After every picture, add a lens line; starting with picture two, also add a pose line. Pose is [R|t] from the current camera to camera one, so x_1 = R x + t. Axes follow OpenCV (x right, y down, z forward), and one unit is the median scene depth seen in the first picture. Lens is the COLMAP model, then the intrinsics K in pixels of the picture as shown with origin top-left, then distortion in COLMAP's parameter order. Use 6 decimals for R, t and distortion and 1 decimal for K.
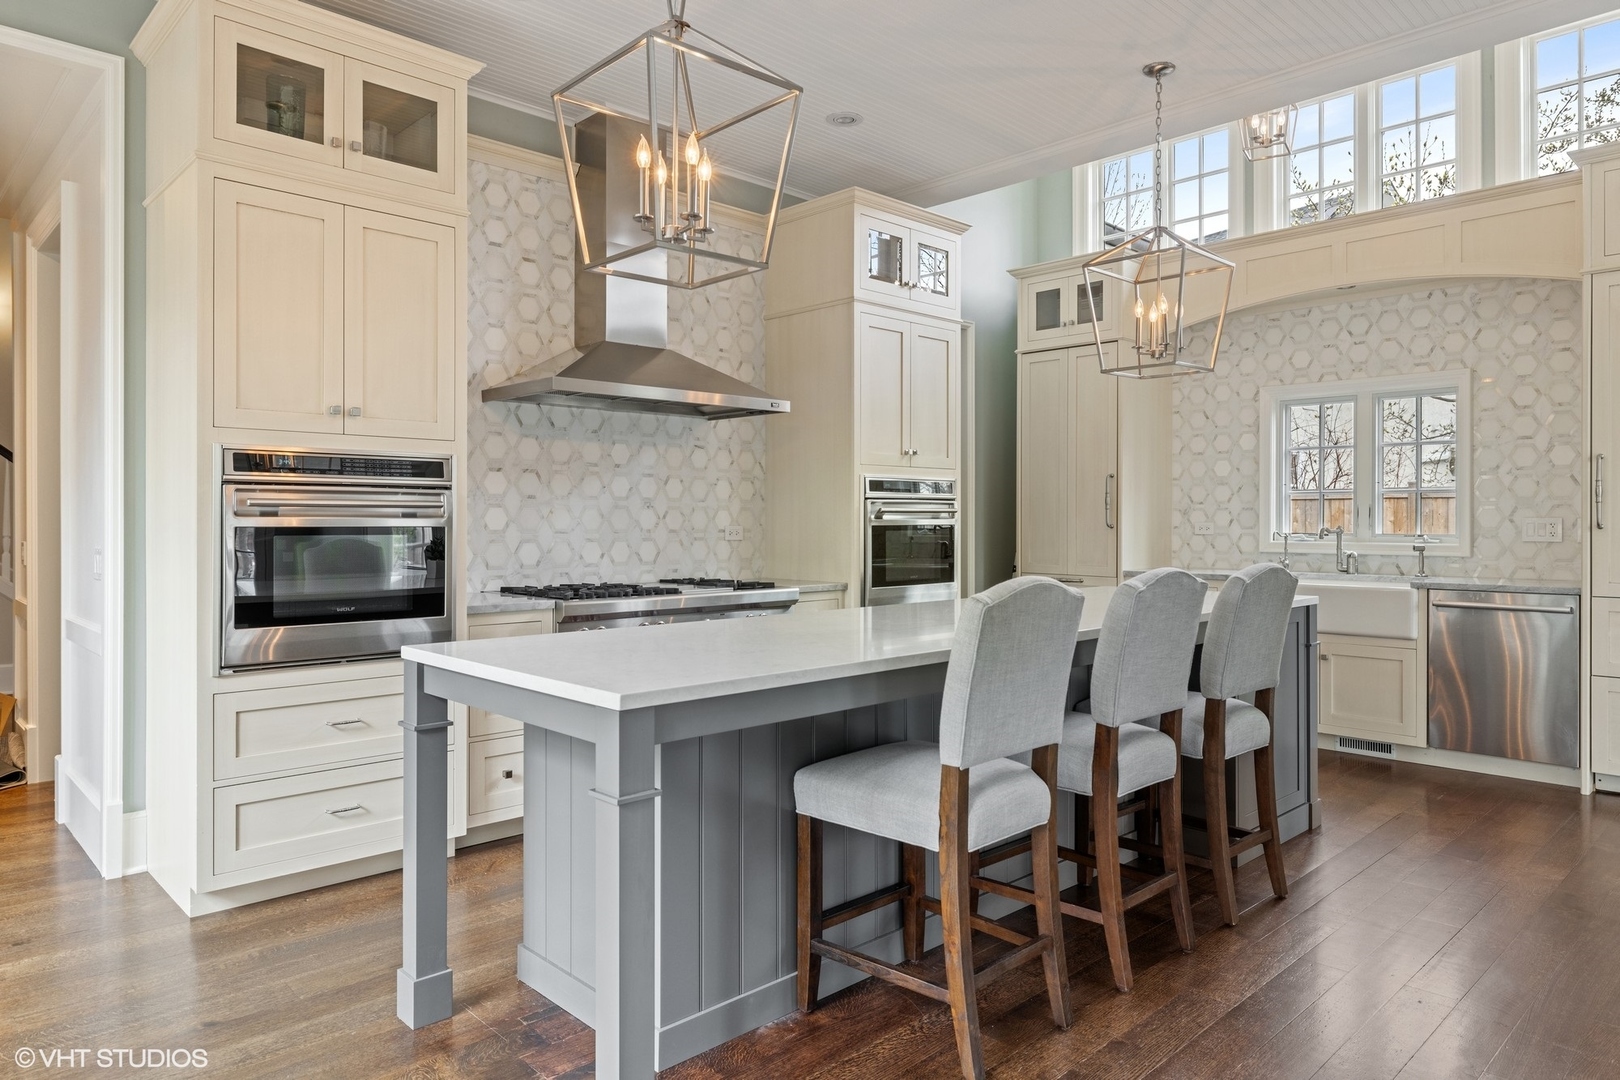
lens RADIAL K [[1032.1, 0, 804.4], [0, 1032.1, 524.5], [0, 0, 1]] dist [-0.010024, 0.003856]
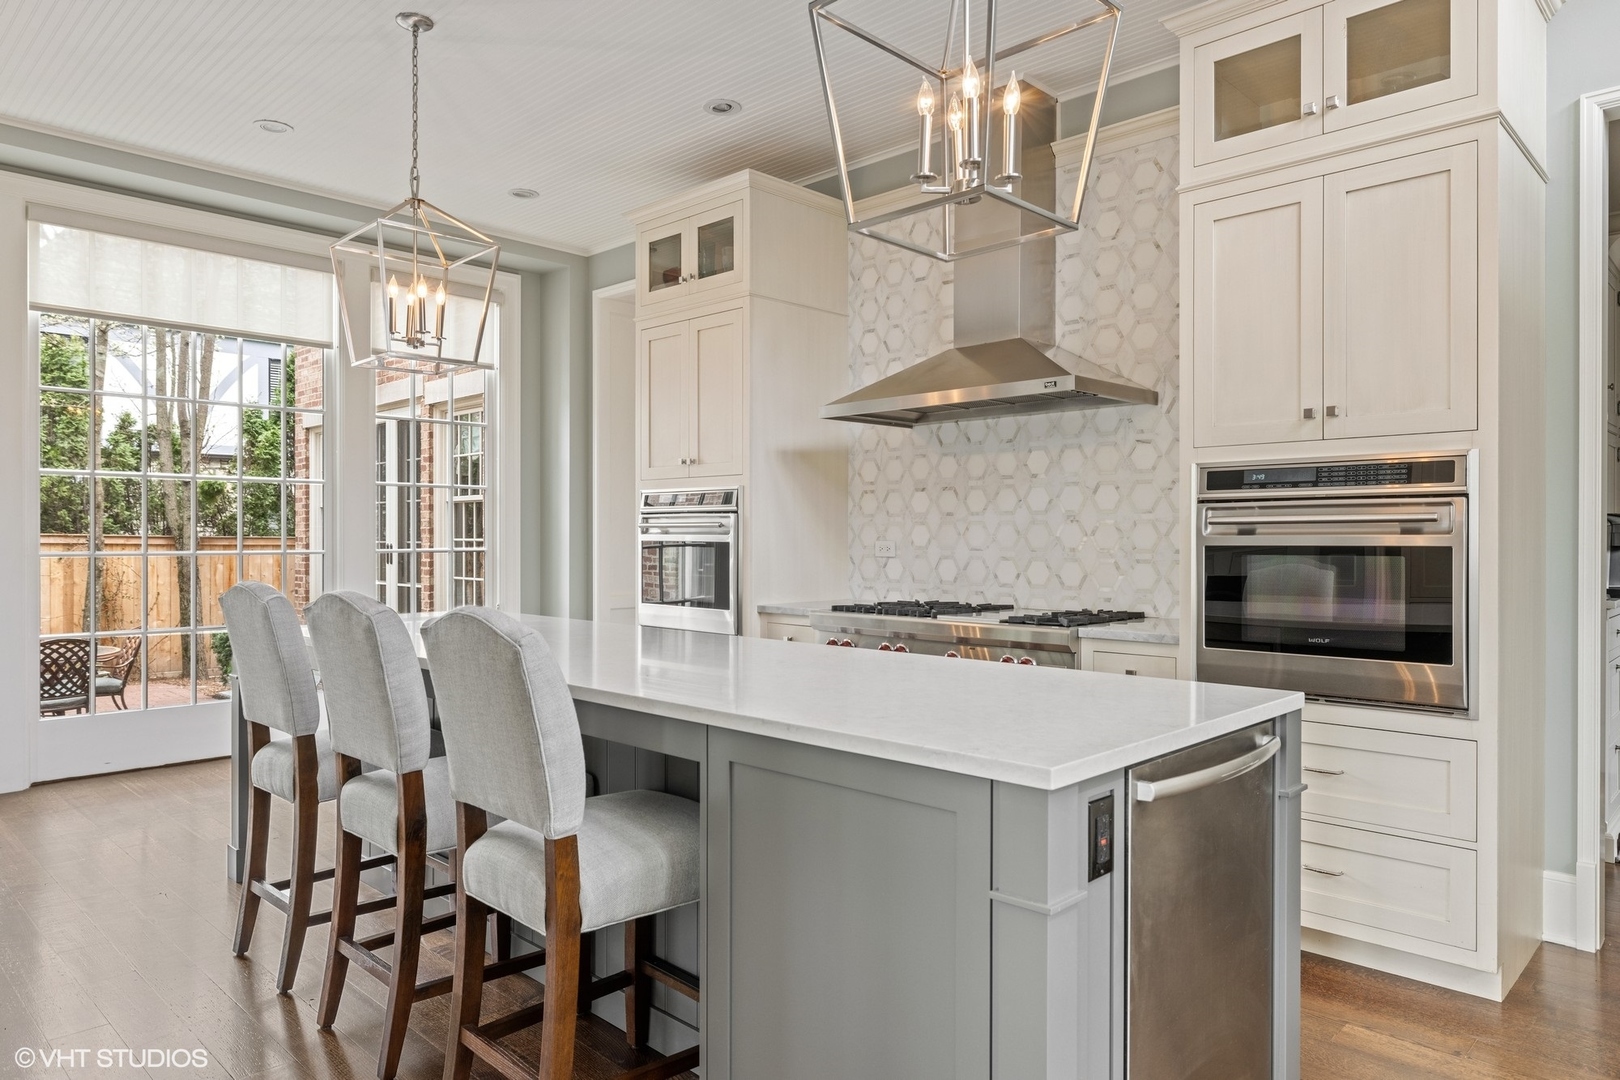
lens RADIAL K [[1032.1, 0, 806.9], [0, 1032.1, 540.6], [0, 0, 1]] dist [-0.010024, 0.003856]
pose [[0.035851, 0.005349, -0.999343, 0.655539], [-0.002740, 0.999982, 0.005254, -0.004849], [0.999353, 0.002549, 0.035865, 0.723111]]
